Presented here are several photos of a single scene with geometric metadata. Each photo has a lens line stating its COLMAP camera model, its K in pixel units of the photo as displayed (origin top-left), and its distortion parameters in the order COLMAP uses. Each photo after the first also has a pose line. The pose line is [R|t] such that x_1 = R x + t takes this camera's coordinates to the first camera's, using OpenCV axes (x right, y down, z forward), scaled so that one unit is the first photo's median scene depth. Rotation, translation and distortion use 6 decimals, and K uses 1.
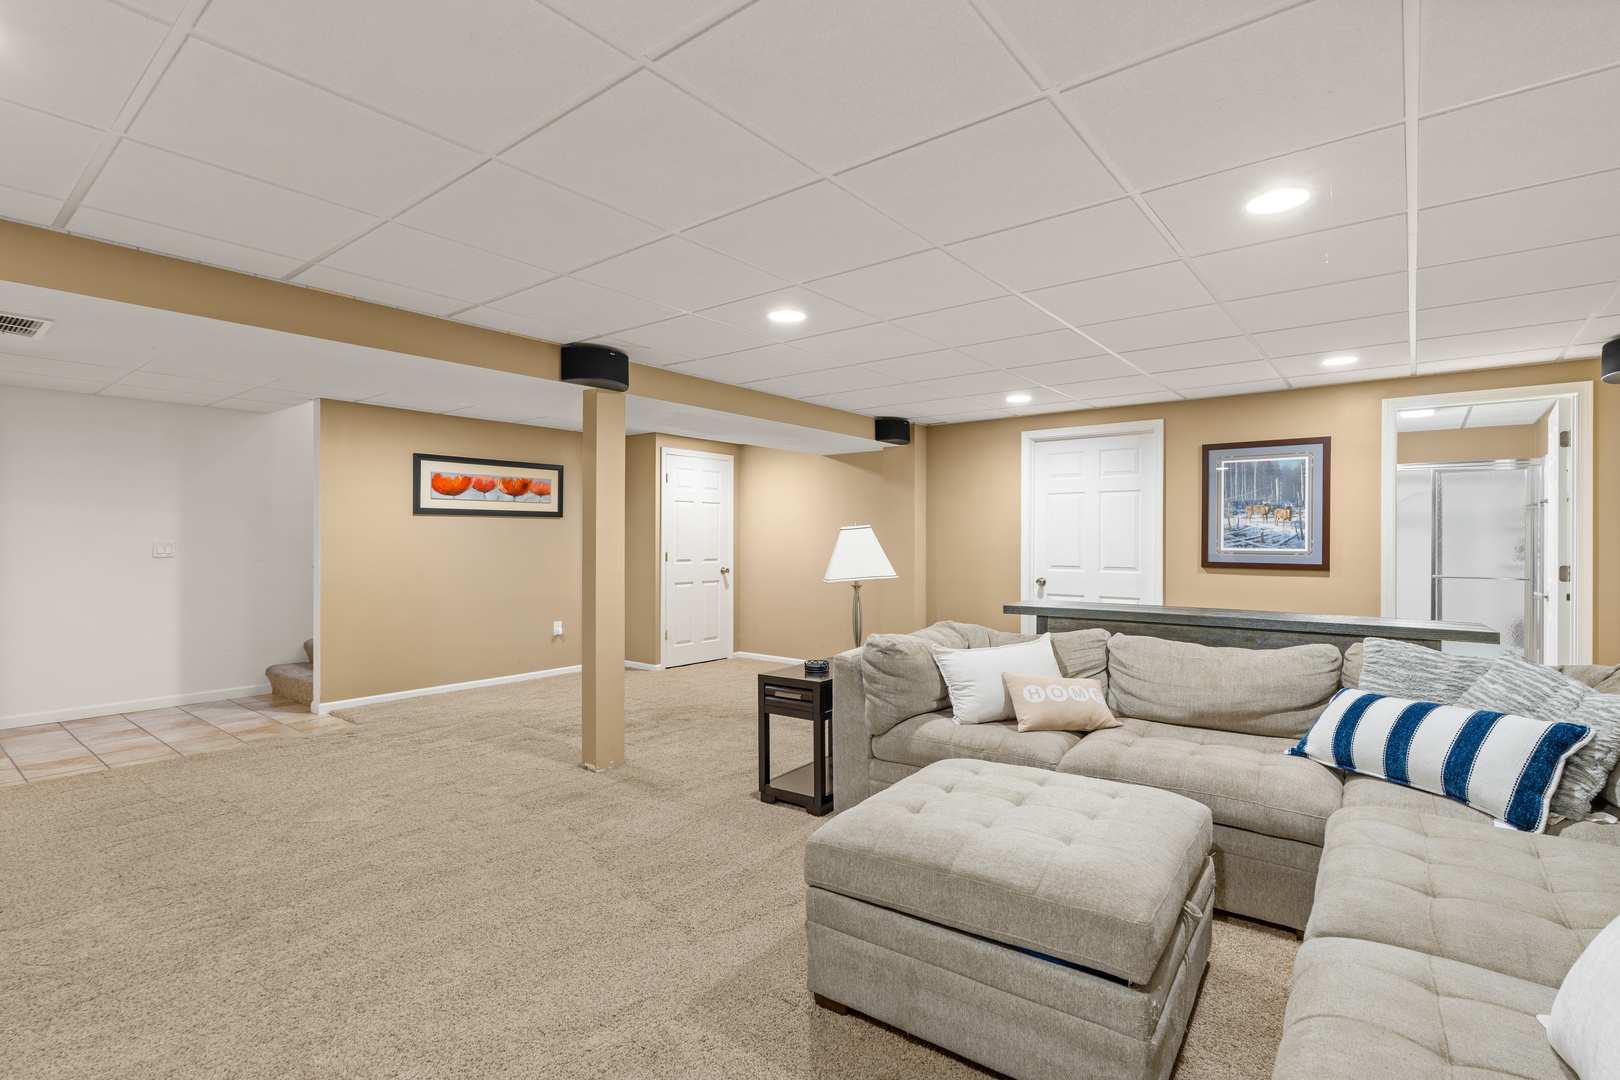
lens RADIAL K [[762.6, 0, 807.8], [0, 762.6, 538.5], [0, 0, 1]] dist [0.000705, 0.000094]
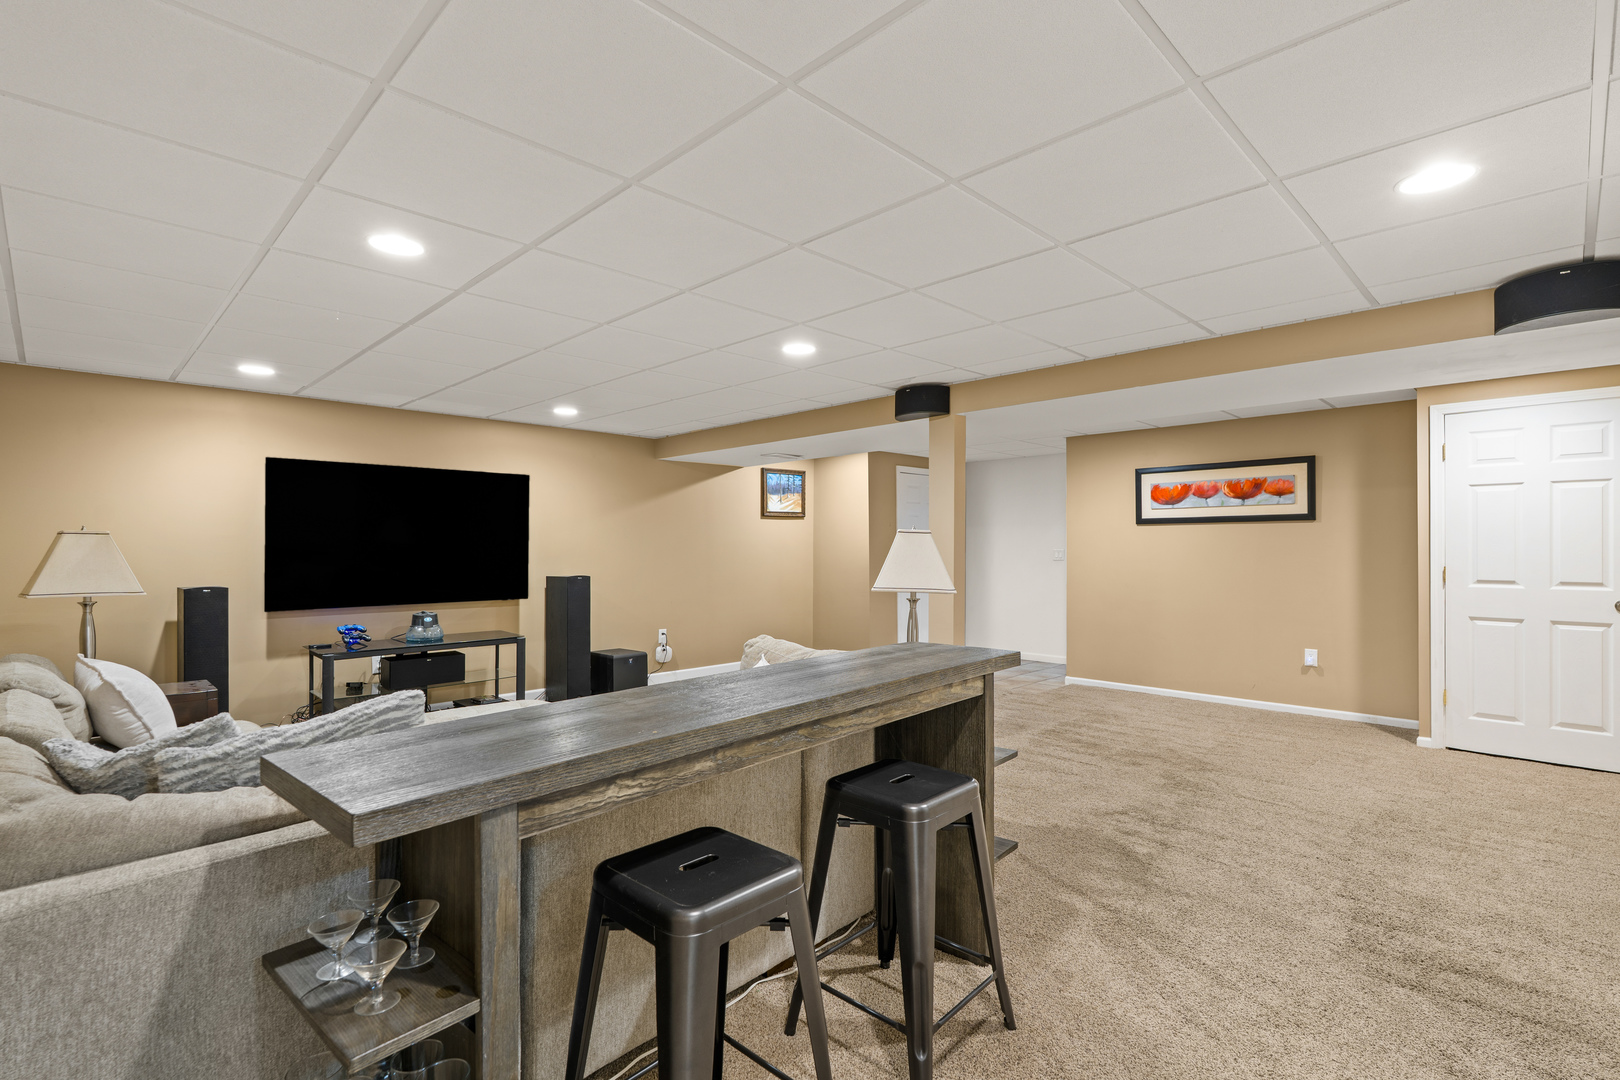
lens RADIAL K [[762.6, 0, 808.9], [0, 762.6, 542.3], [0, 0, 1]] dist [0.000705, 0.000094]
pose [[-0.124317, -0.007861, -0.992211, 0.617027], [0.000272, 0.999968, -0.007957, 0.002252], [0.992243, -0.001259, -0.124311, 0.654616]]
